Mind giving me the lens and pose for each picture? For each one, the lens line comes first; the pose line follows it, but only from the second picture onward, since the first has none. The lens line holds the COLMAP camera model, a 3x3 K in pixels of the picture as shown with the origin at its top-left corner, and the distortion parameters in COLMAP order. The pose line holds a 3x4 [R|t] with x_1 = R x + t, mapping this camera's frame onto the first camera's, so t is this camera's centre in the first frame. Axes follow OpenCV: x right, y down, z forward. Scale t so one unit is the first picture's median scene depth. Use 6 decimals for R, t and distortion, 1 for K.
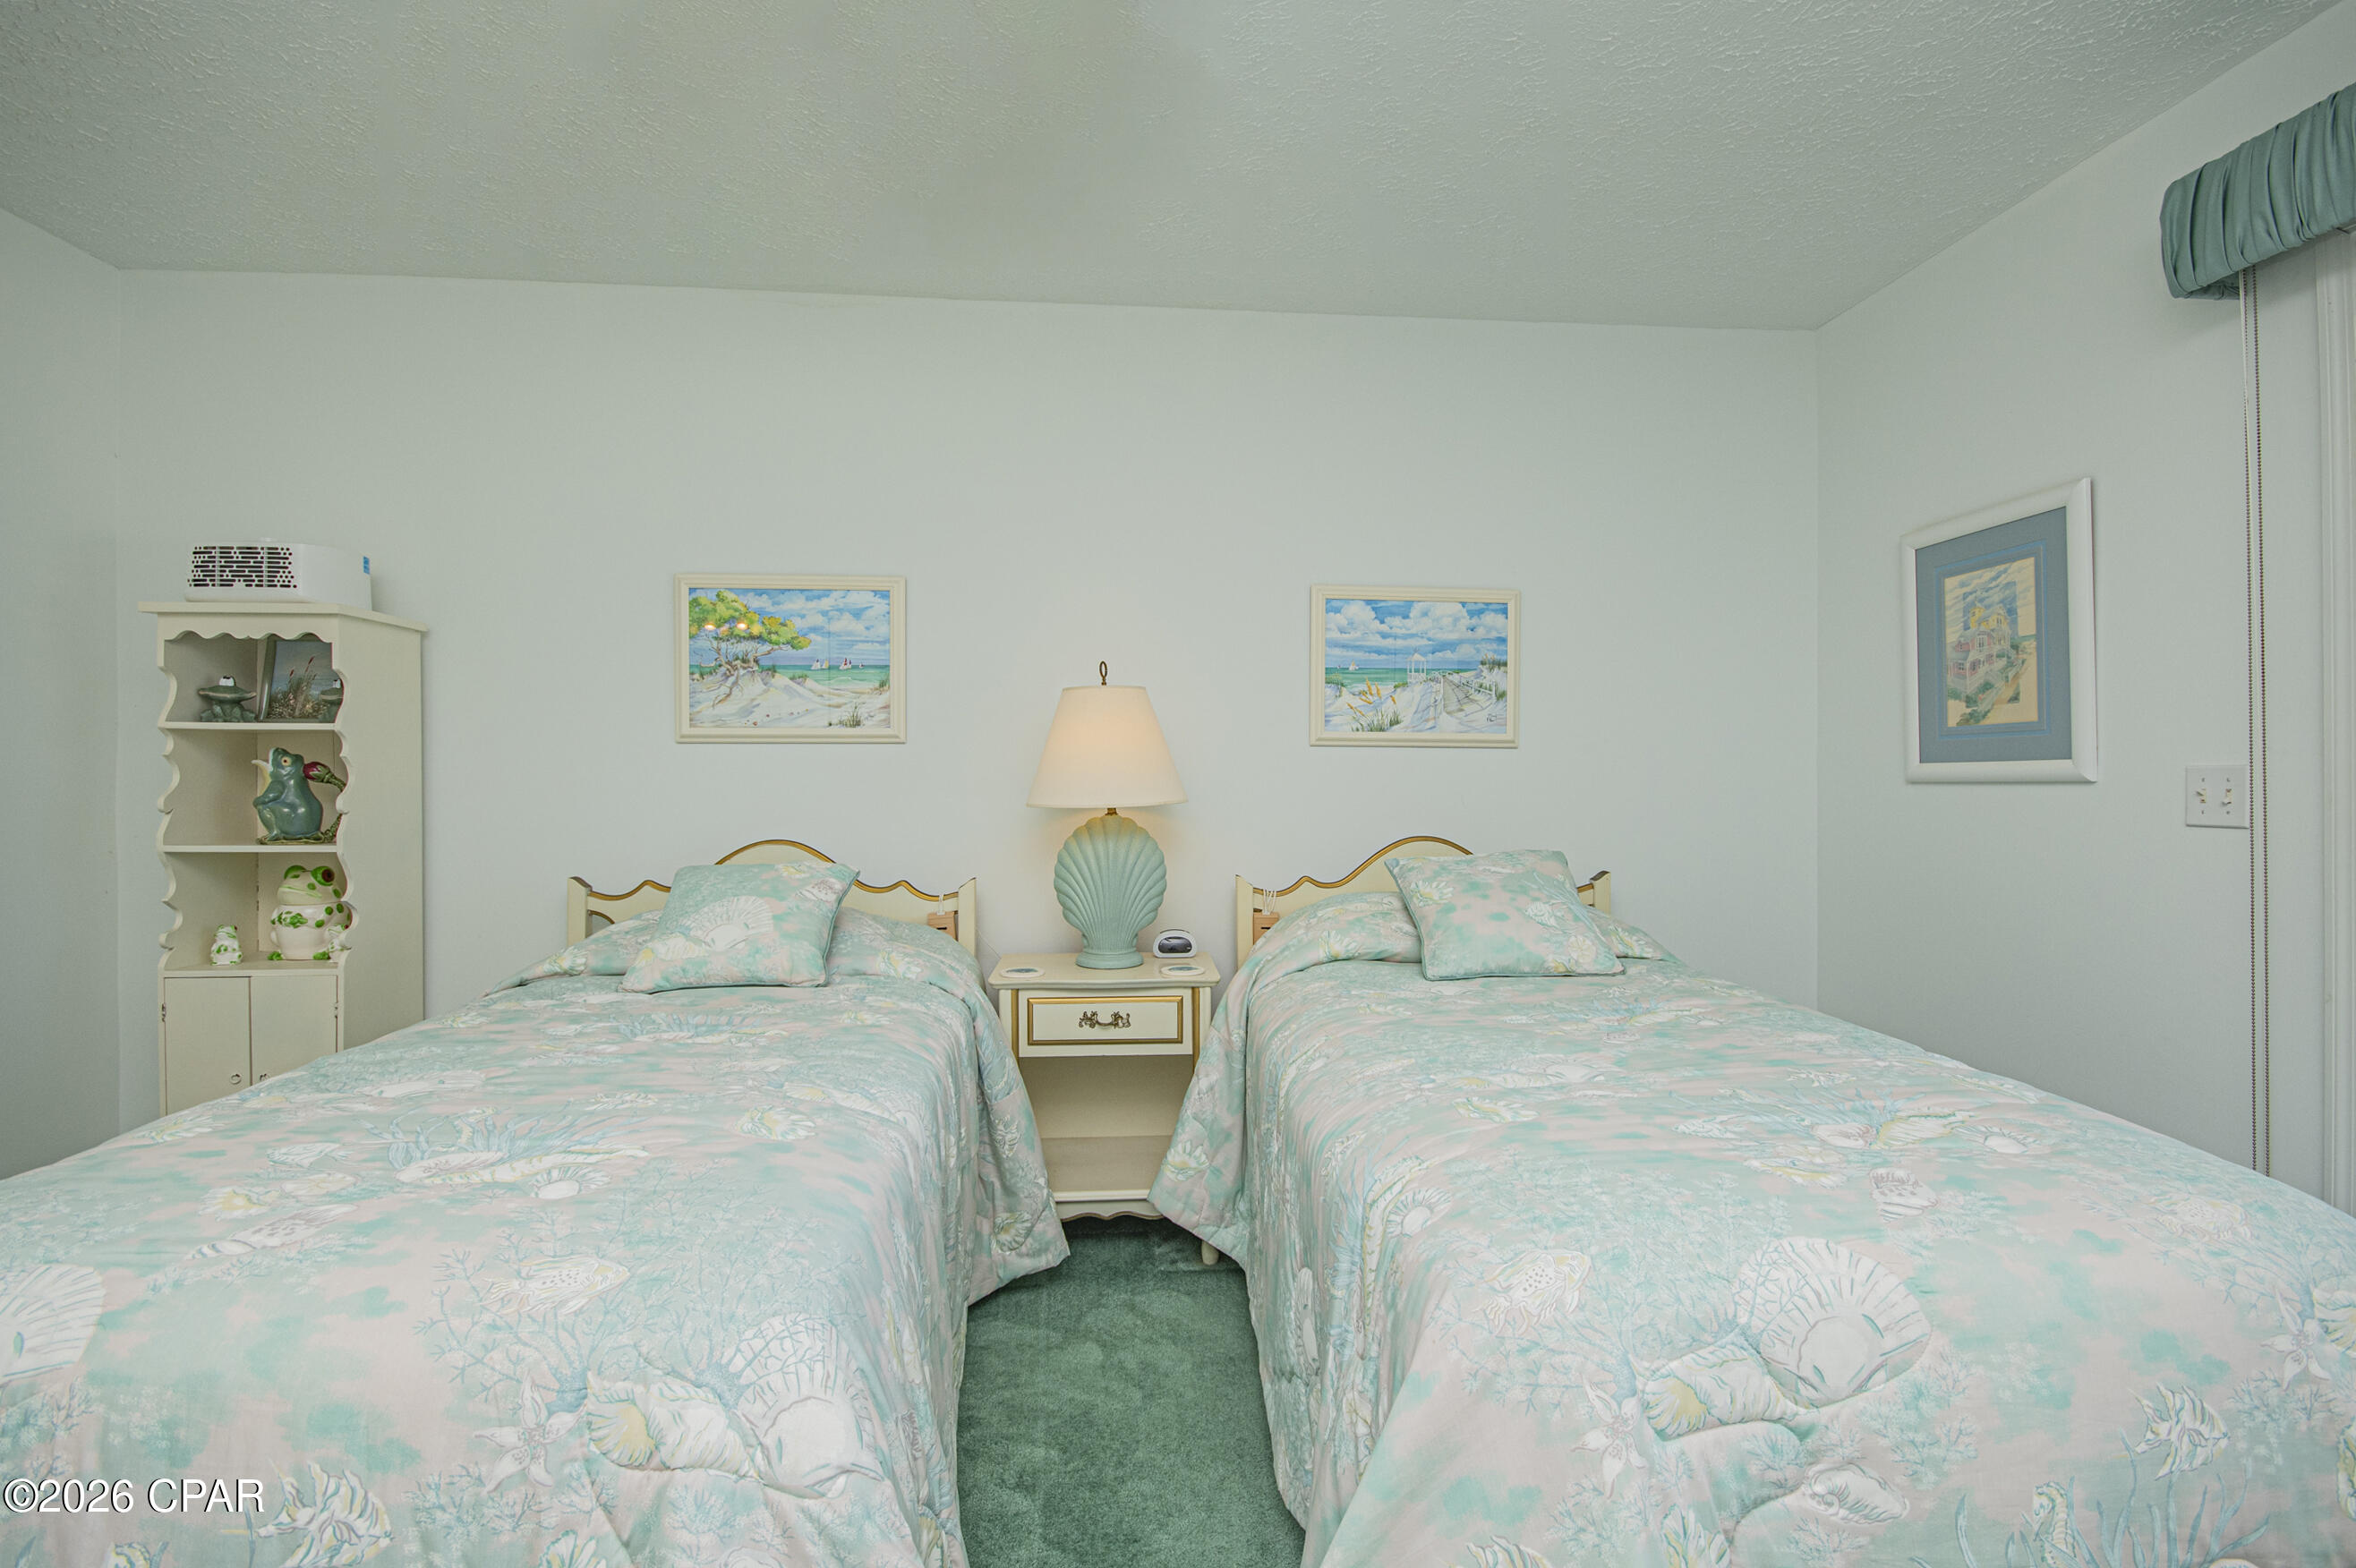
lens RADIAL K [[1075.7, 0, 1192.9], [0, 1075.7, 786.0], [0, 0, 1]] dist [0.004686, -0.010450]
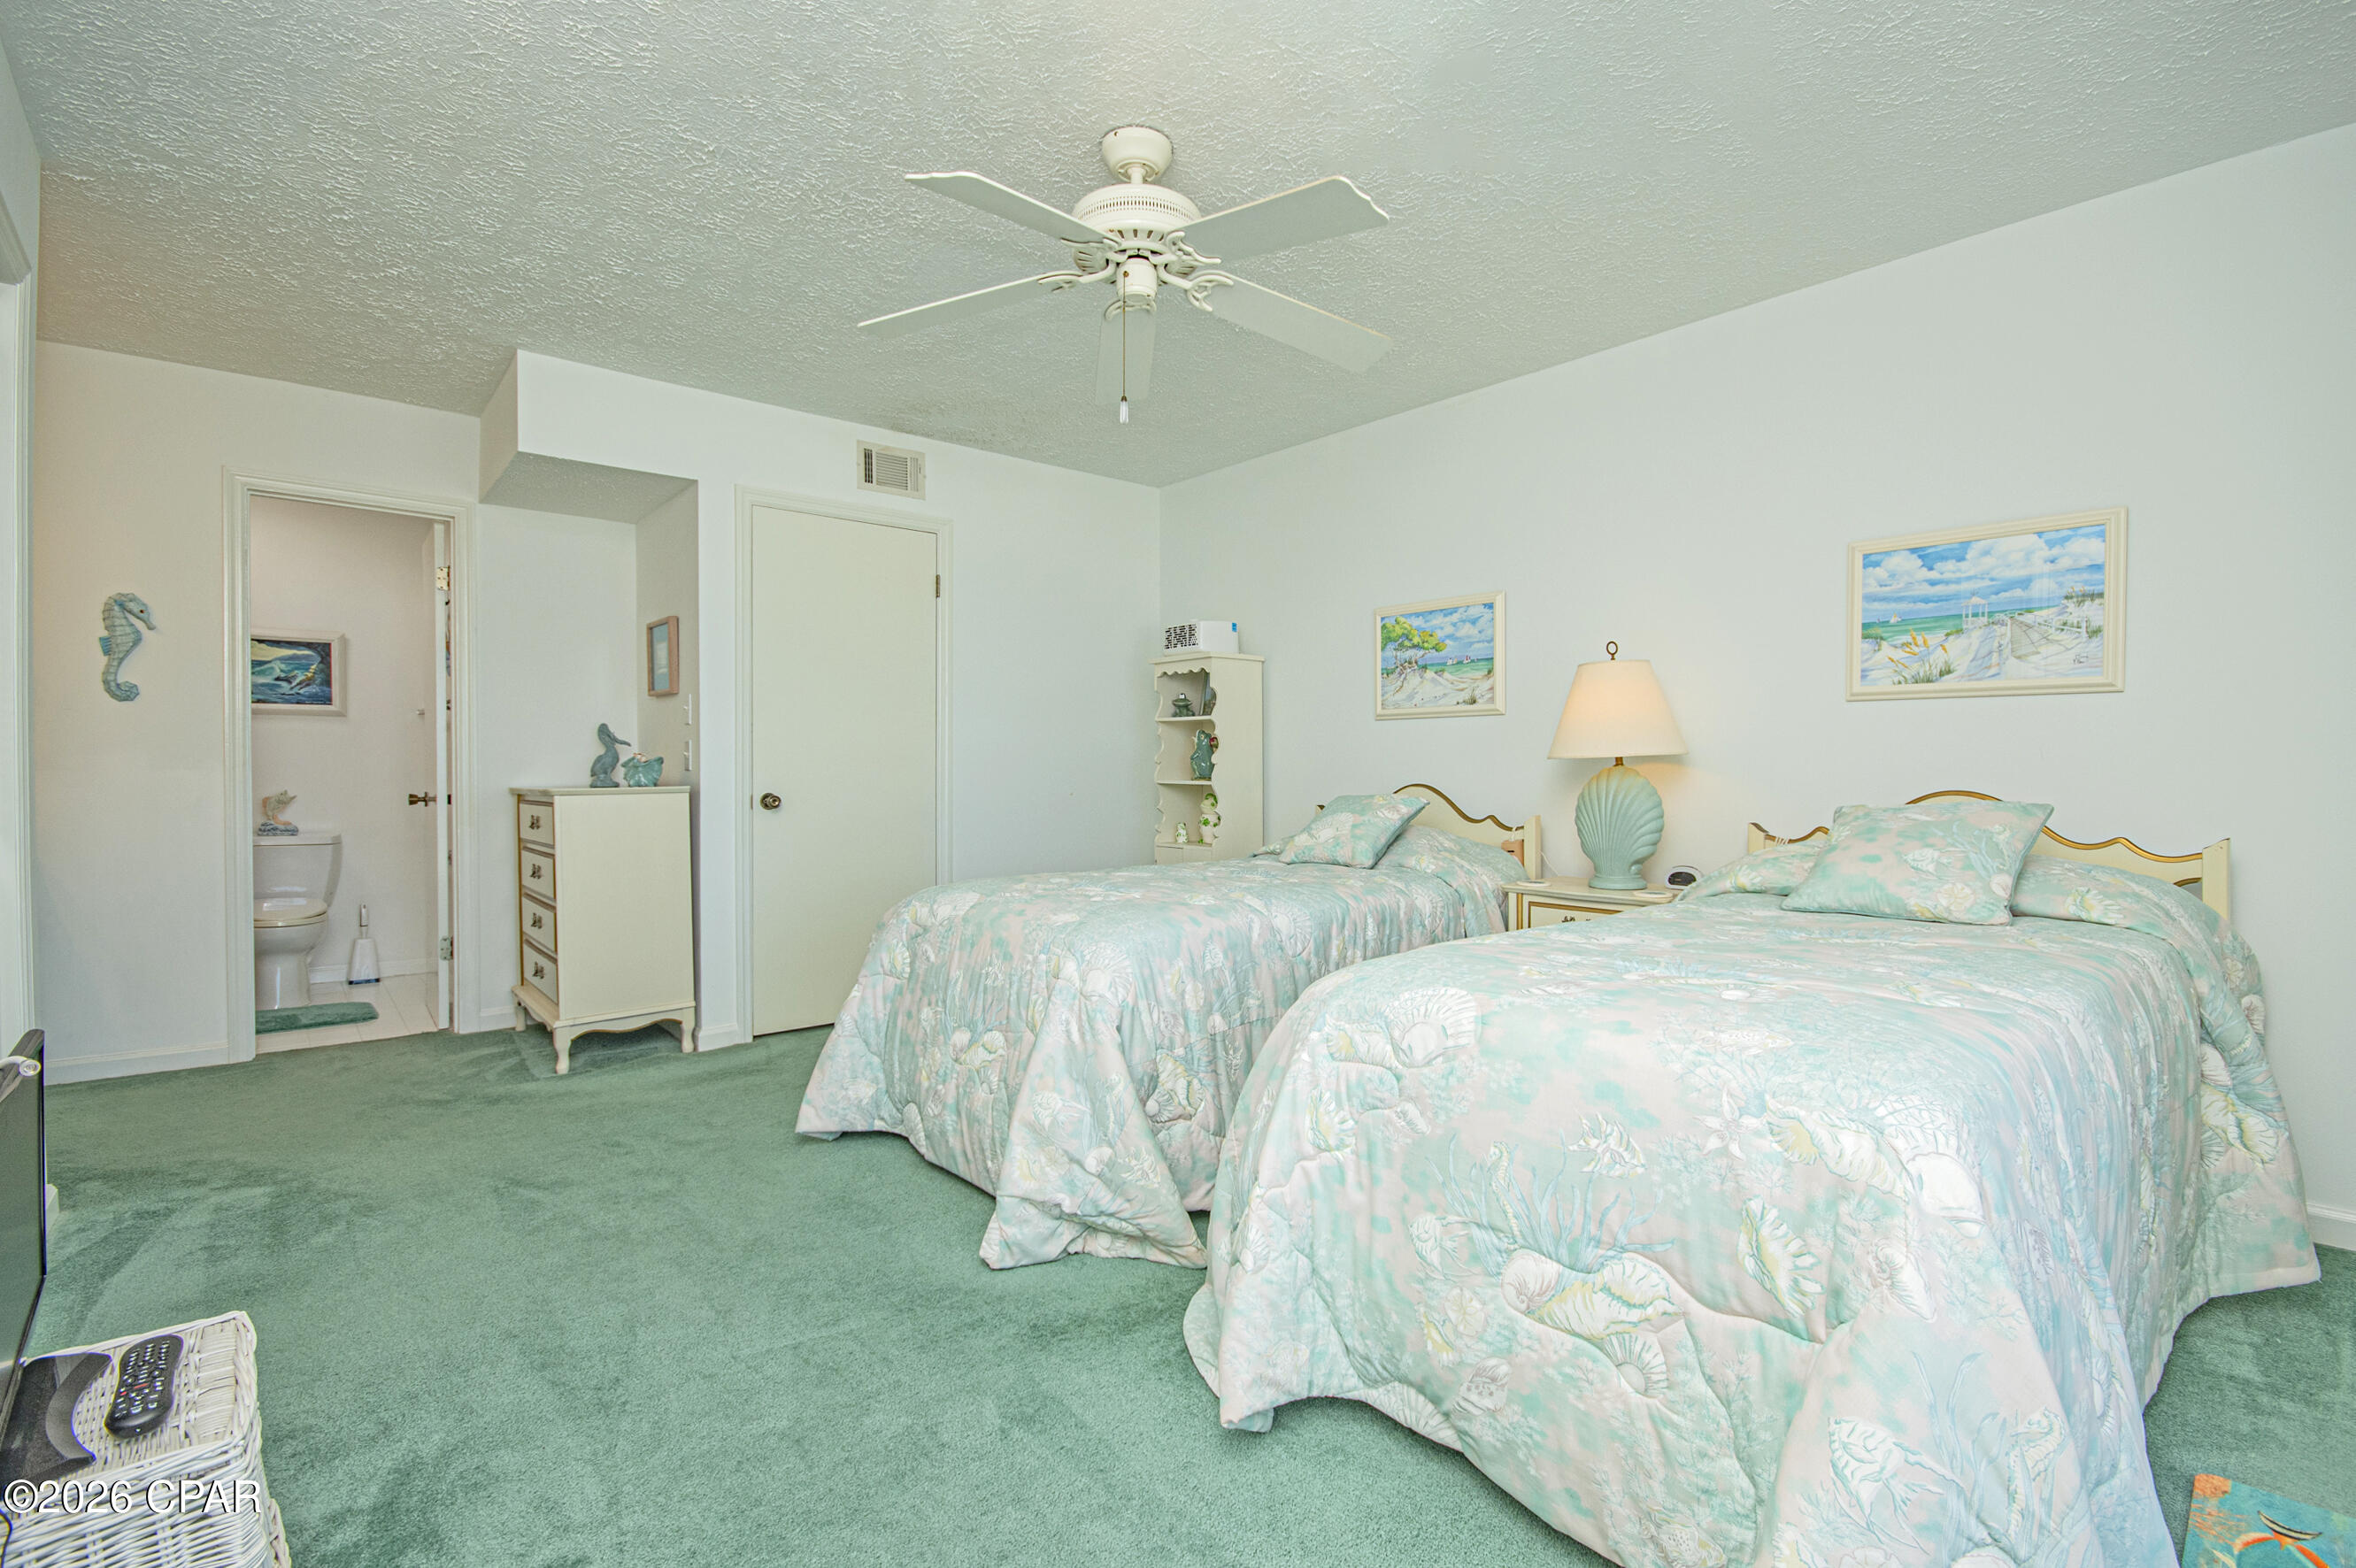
lens RADIAL K [[1052.4, 0, 1184.7], [0, 1052.4, 786.8], [0, 0, 1]] dist [-0.001446, -0.000557]
pose [[0.586306, 0.015586, -0.809940, 0.574337], [-0.003815, 0.999857, 0.016478, 0.031052], [0.810081, -0.006571, 0.586281, -0.097354]]
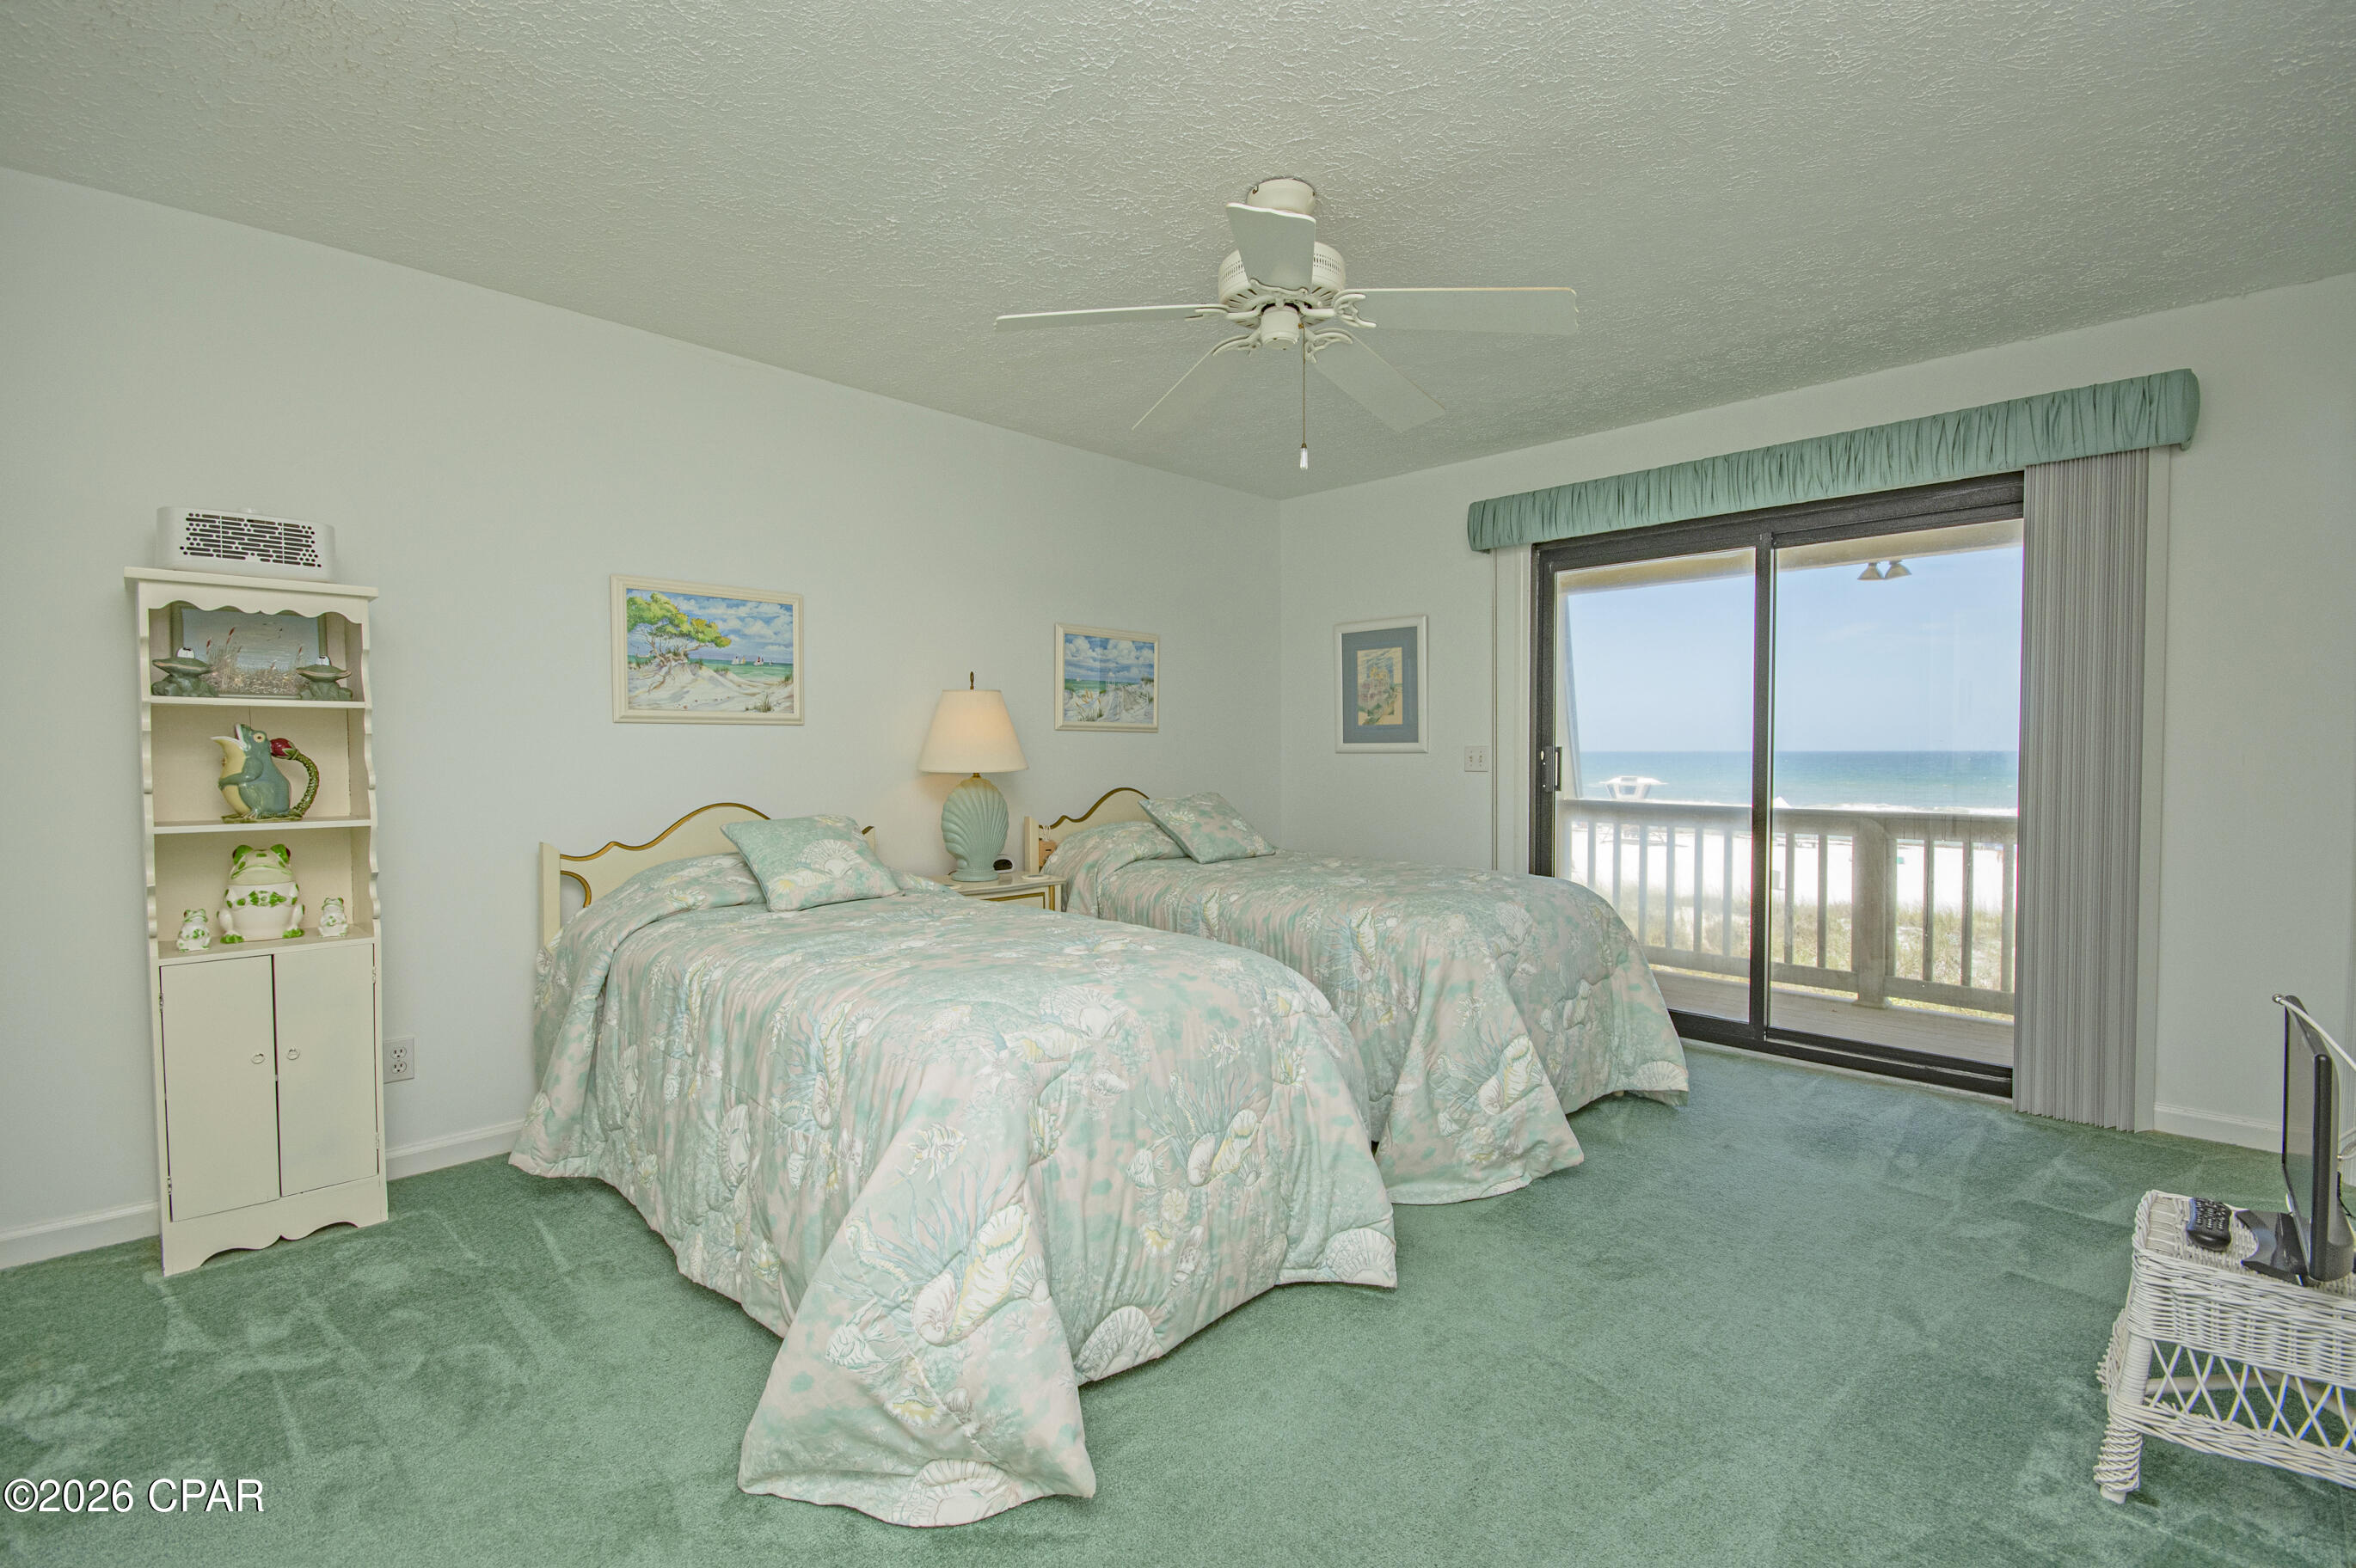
lens RADIAL K [[1052.3, 0, 1184.7], [0, 1052.3, 786.8], [0, 0, 1]] dist [-0.001446, -0.000557]
pose [[0.756135, -0.024896, 0.653942, -0.755940], [0.004843, 0.999462, 0.032452, -0.004991], [-0.654398, -0.021371, 0.755848, -0.249208]]
